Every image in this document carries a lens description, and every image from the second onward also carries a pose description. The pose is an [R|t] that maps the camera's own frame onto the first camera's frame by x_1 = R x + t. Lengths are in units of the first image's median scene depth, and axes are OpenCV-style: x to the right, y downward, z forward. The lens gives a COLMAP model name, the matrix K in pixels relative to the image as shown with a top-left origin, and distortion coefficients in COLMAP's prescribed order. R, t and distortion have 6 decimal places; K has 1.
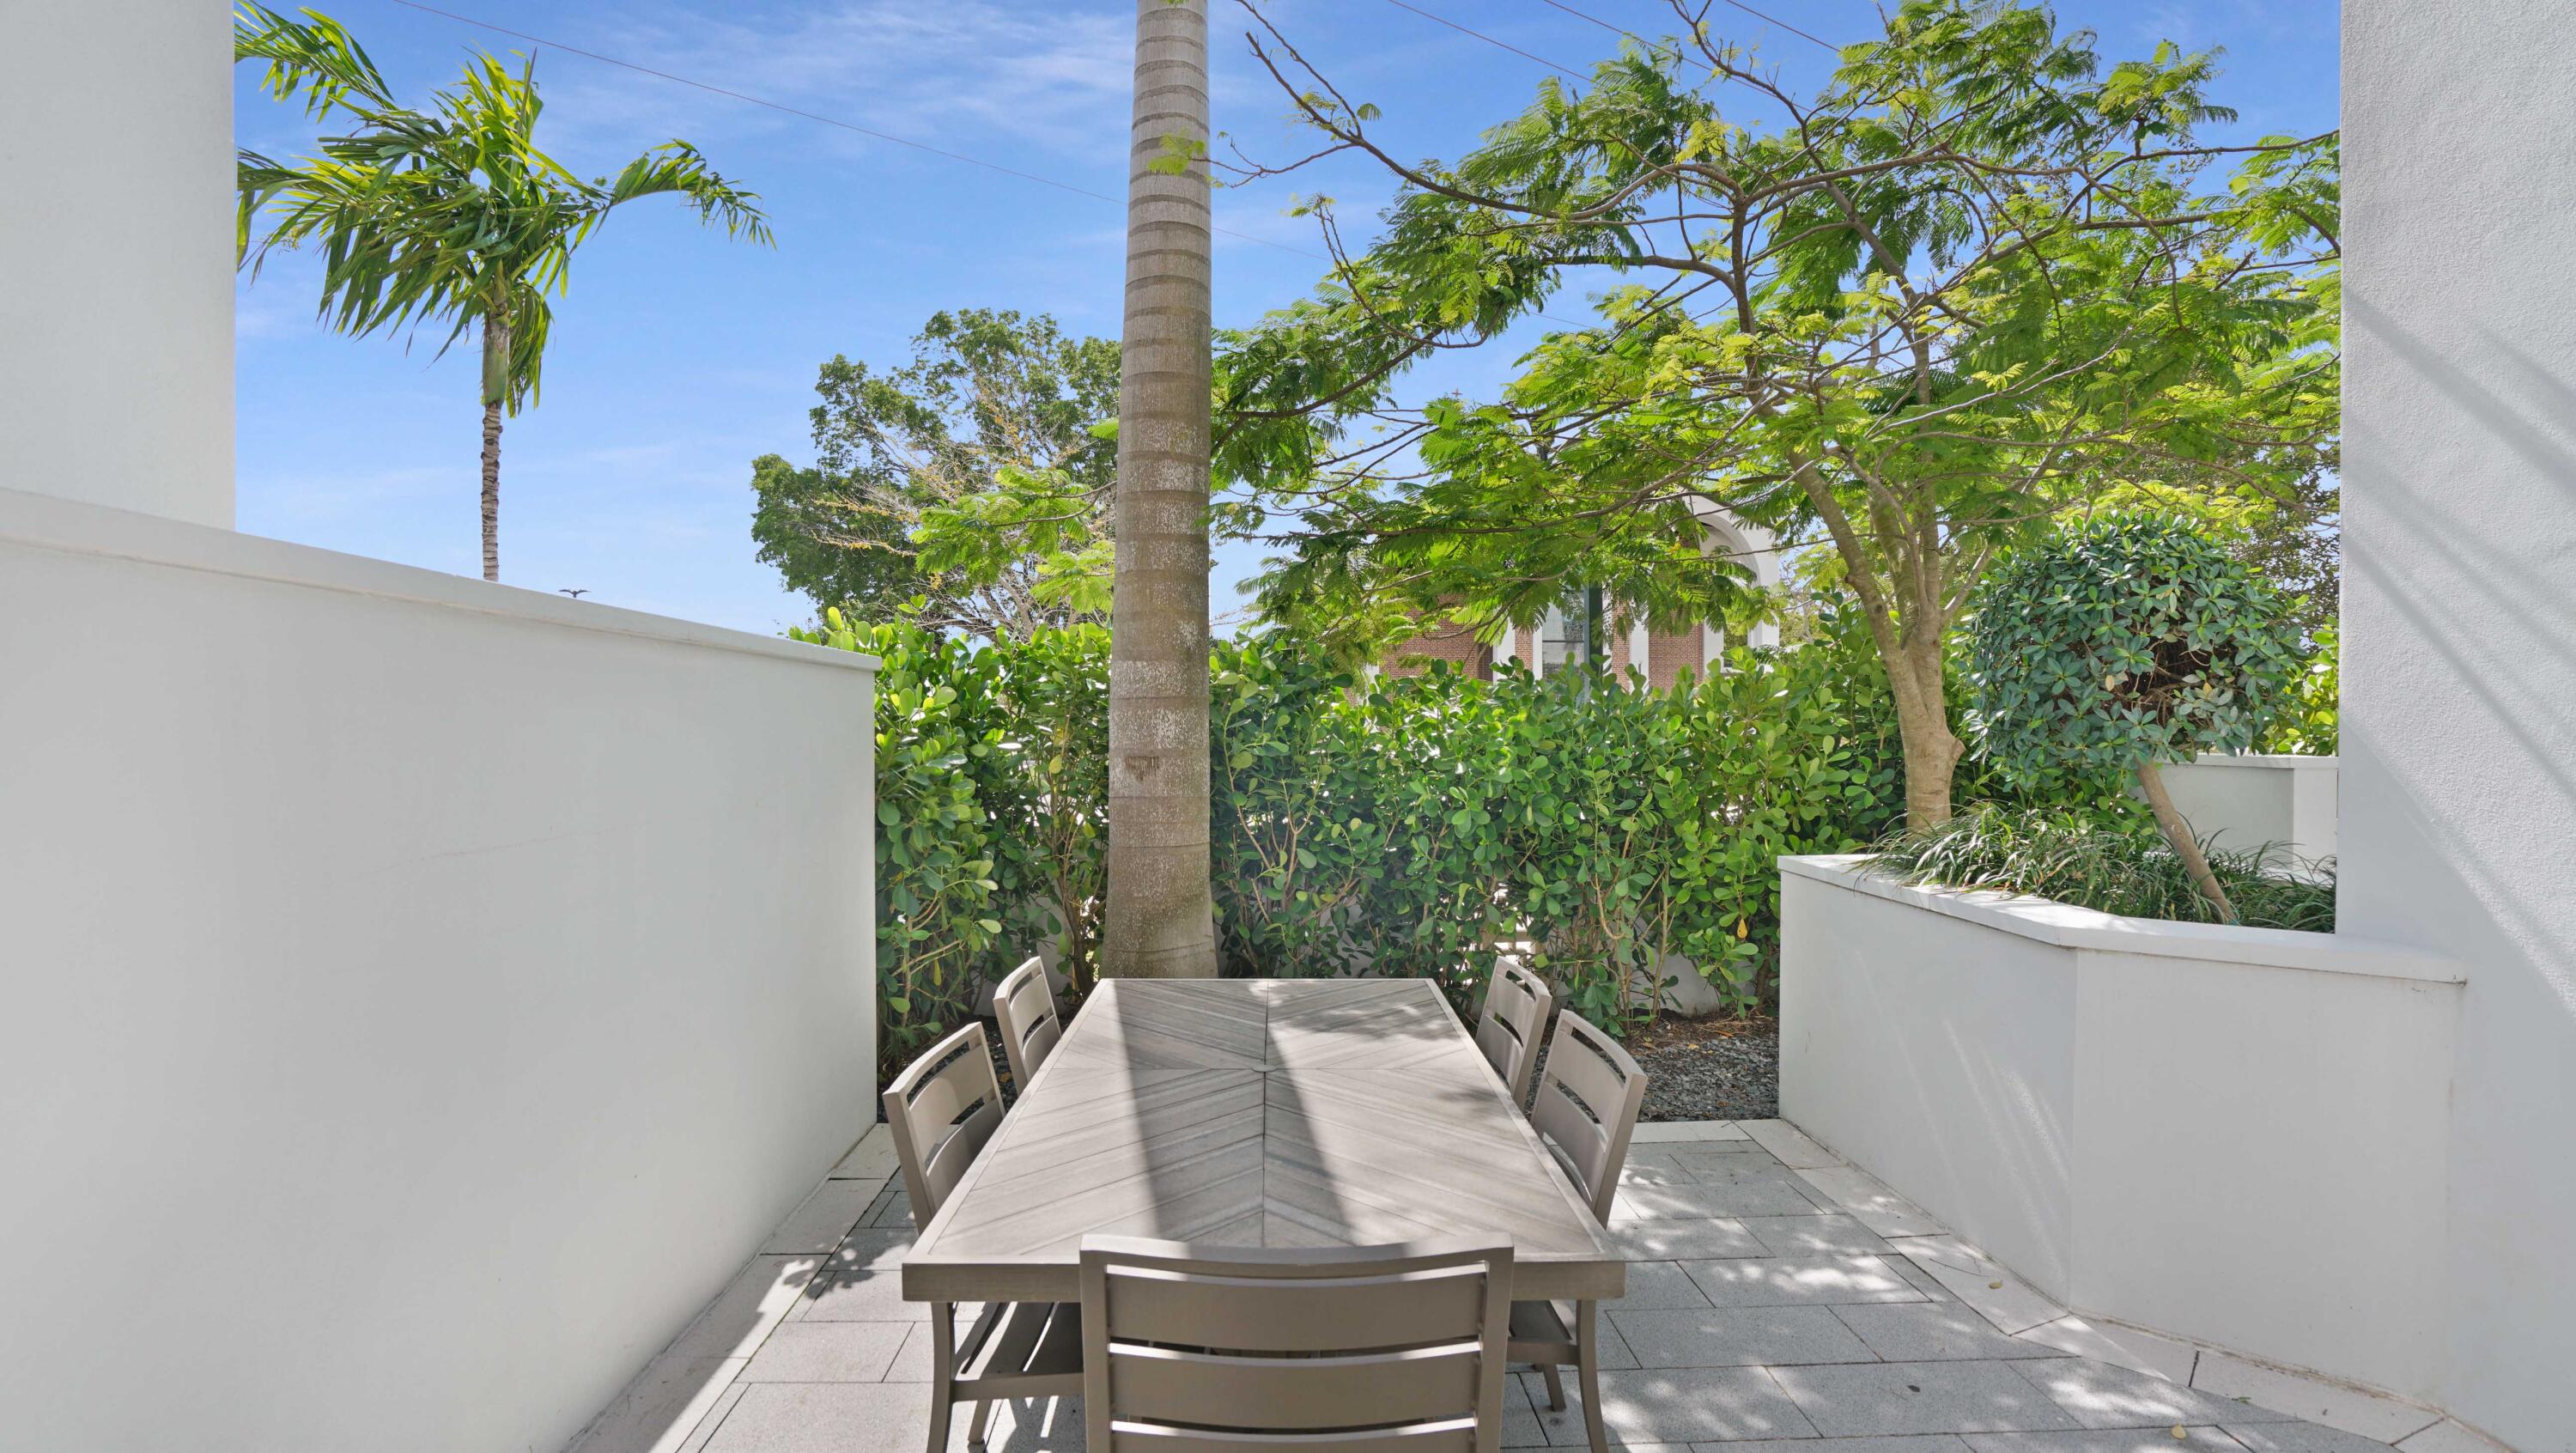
lens RADIAL K [[1203.6, 0, 1286.3], [0, 1203.6, 741.8], [0, 0, 1]] dist [-0.063050, 0.022459]
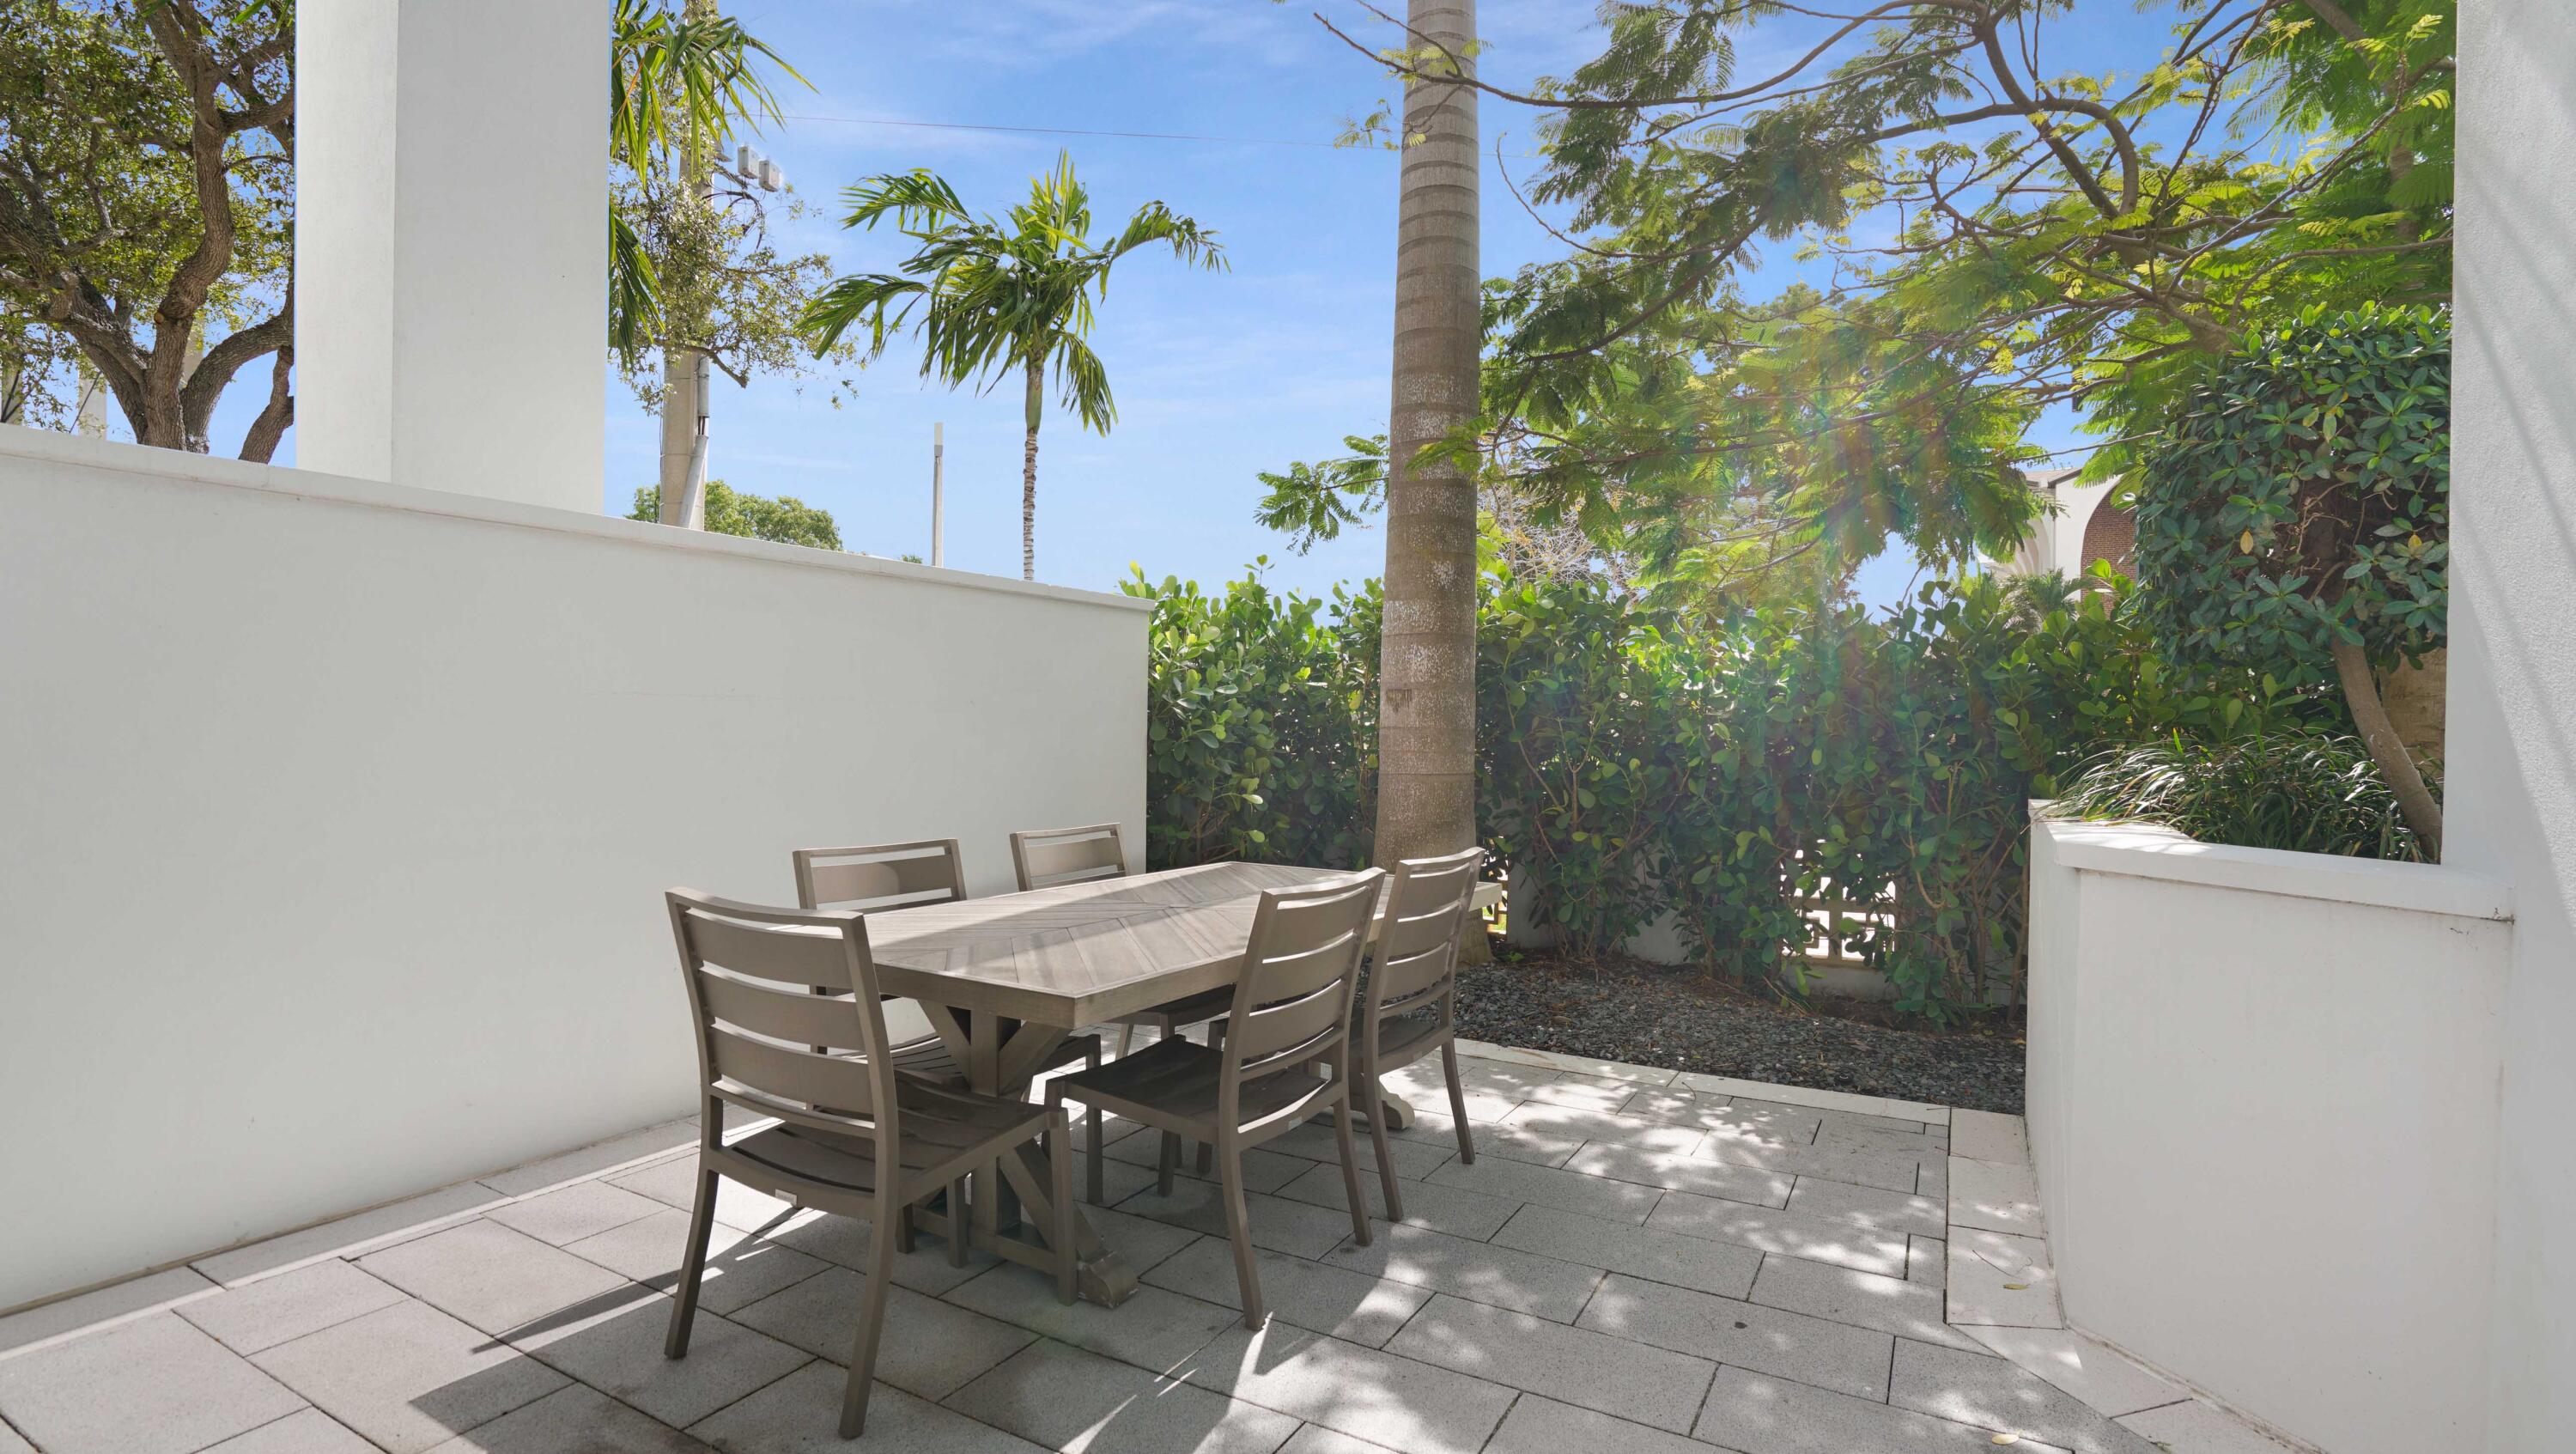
lens RADIAL K [[1231.4, 0, 1282.9], [0, 1231.4, 739.6], [0, 0, 1]] dist [-0.065930, 0.025628]
pose [[0.851696, 0.017575, -0.523742, 0.337332], [-0.017823, 0.999831, 0.004568, 0.049287], [0.523733, 0.005444, 0.851865, 0.010184]]
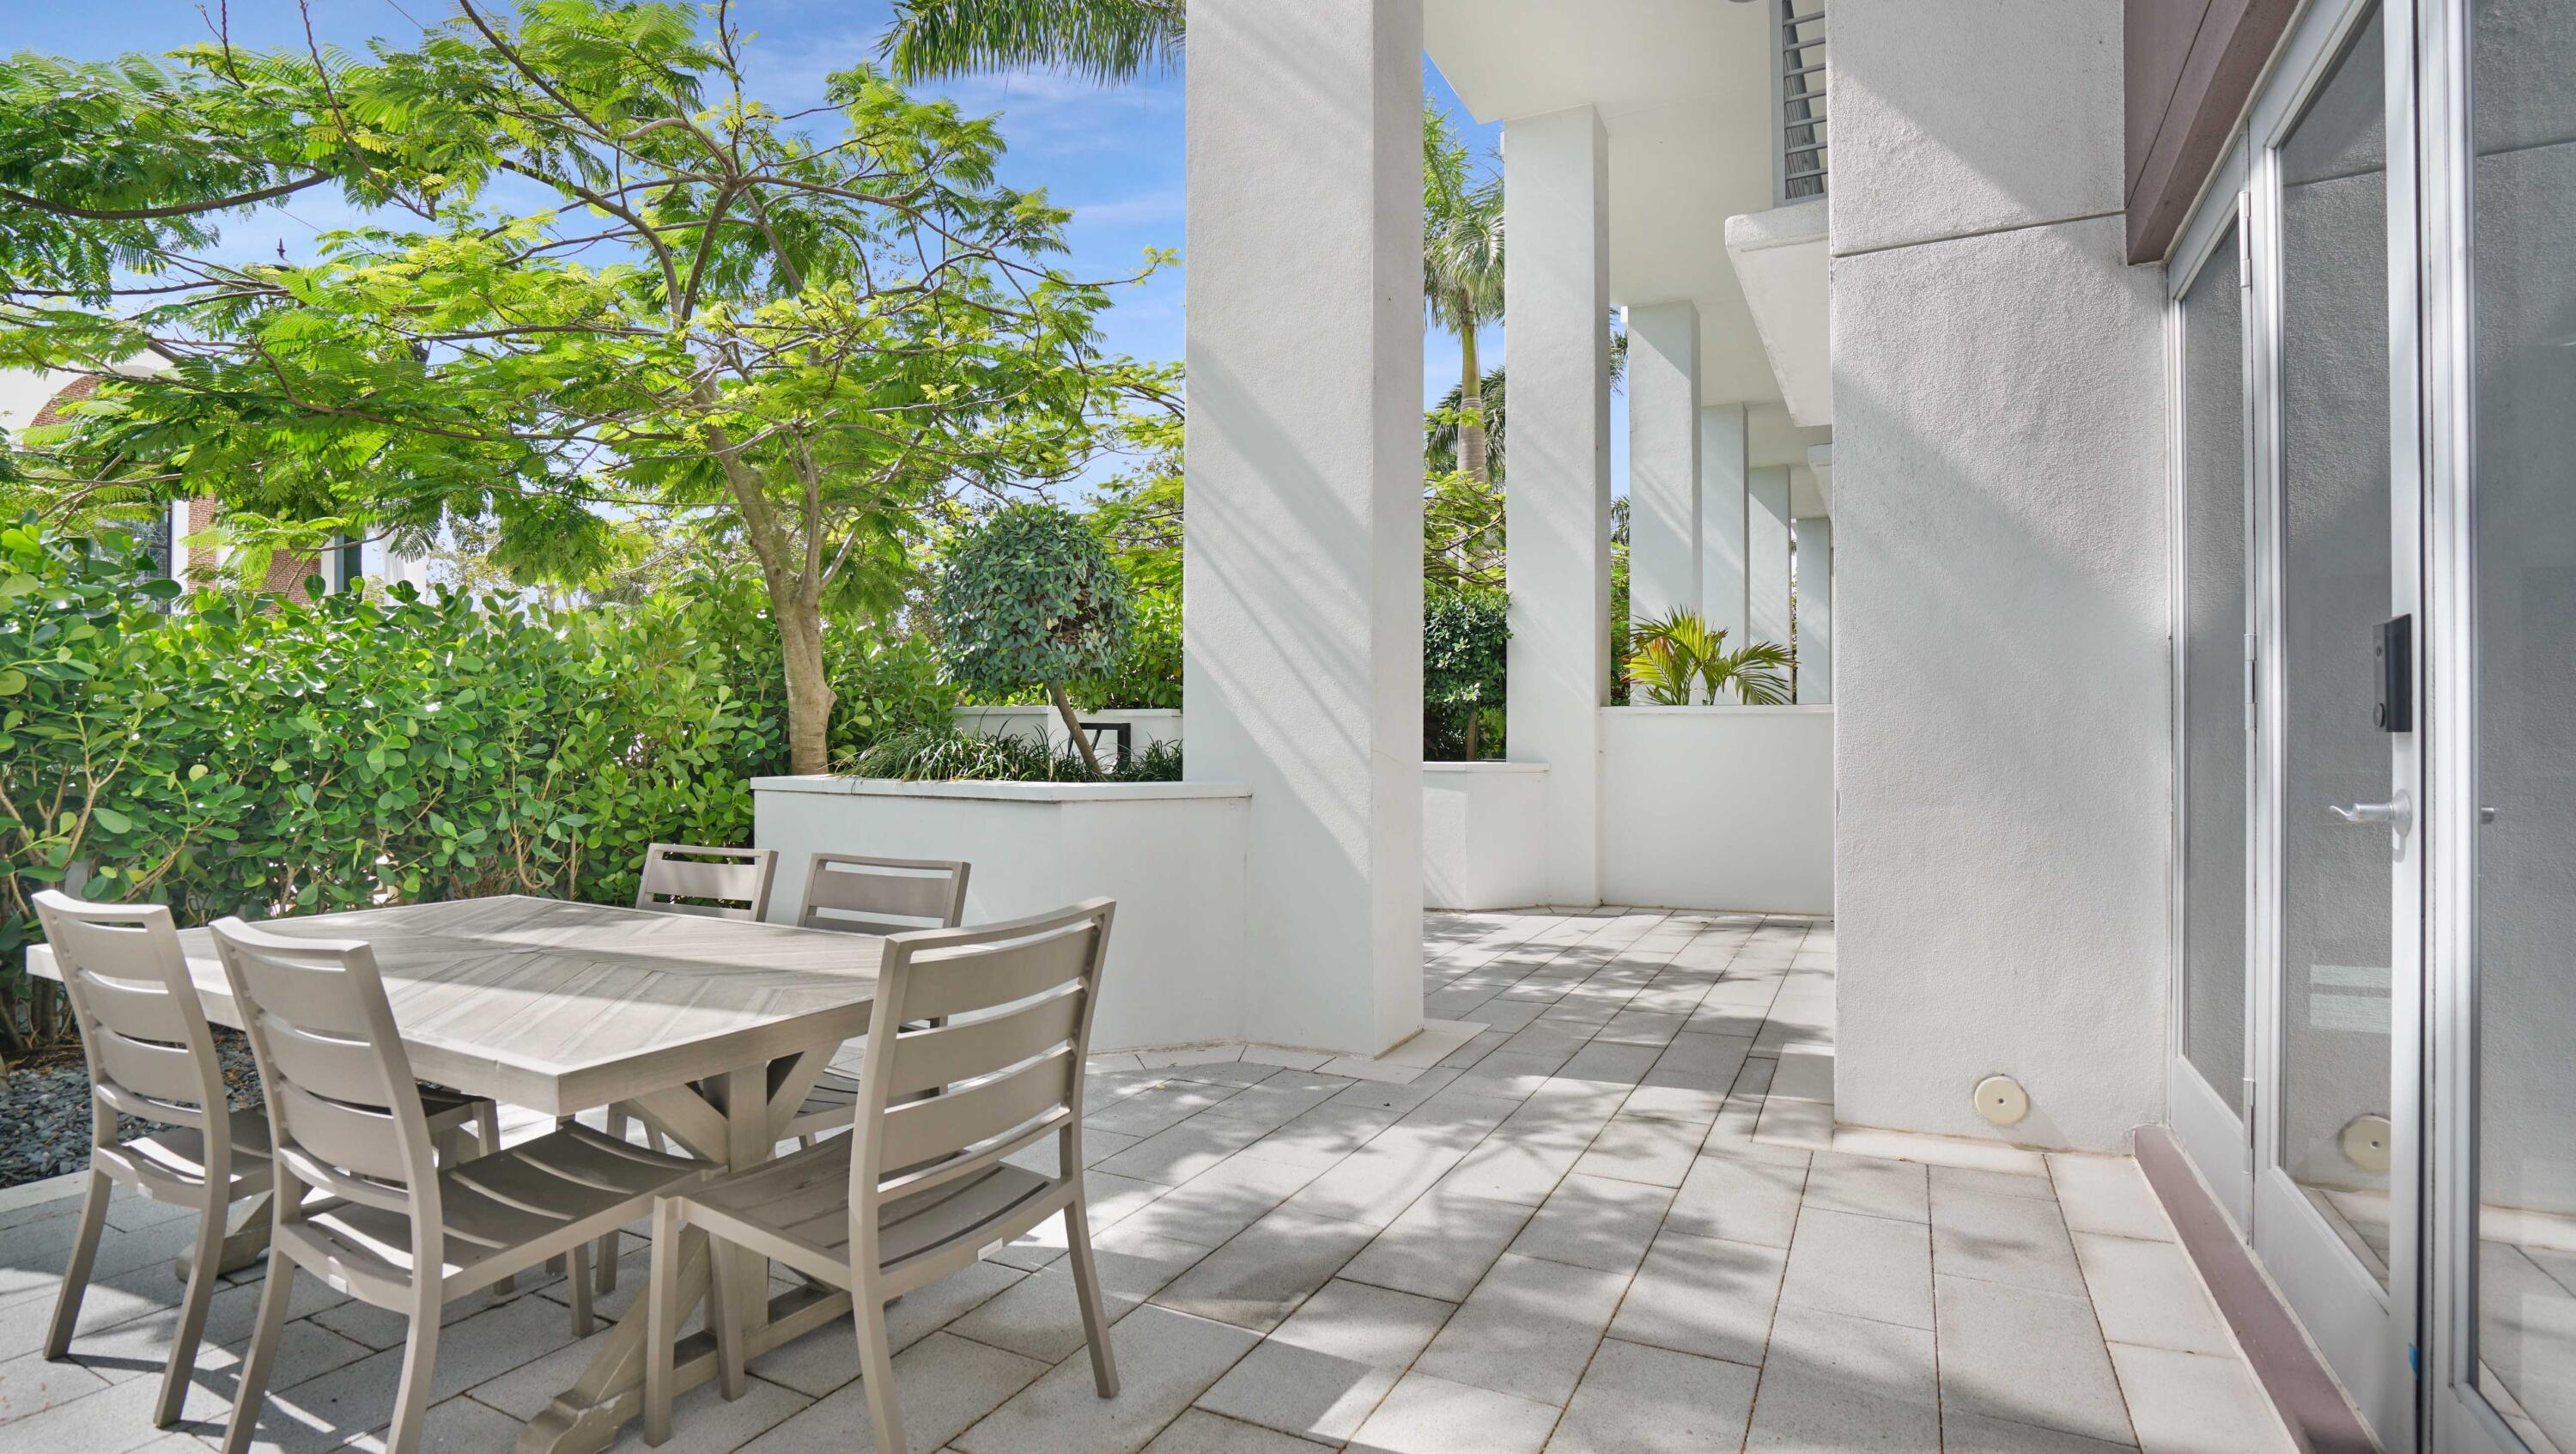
lens RADIAL K [[1200.5, 0, 1245.1], [0, 1200.5, 723.3], [0, 0, 1]] dist [-0.039998, 0.022344]
pose [[0.512061, 0.010547, 0.858885, -0.254880], [0.012265, 0.999733, -0.019589, 0.060298], [-0.858862, 0.020565, 0.511794, 0.025782]]
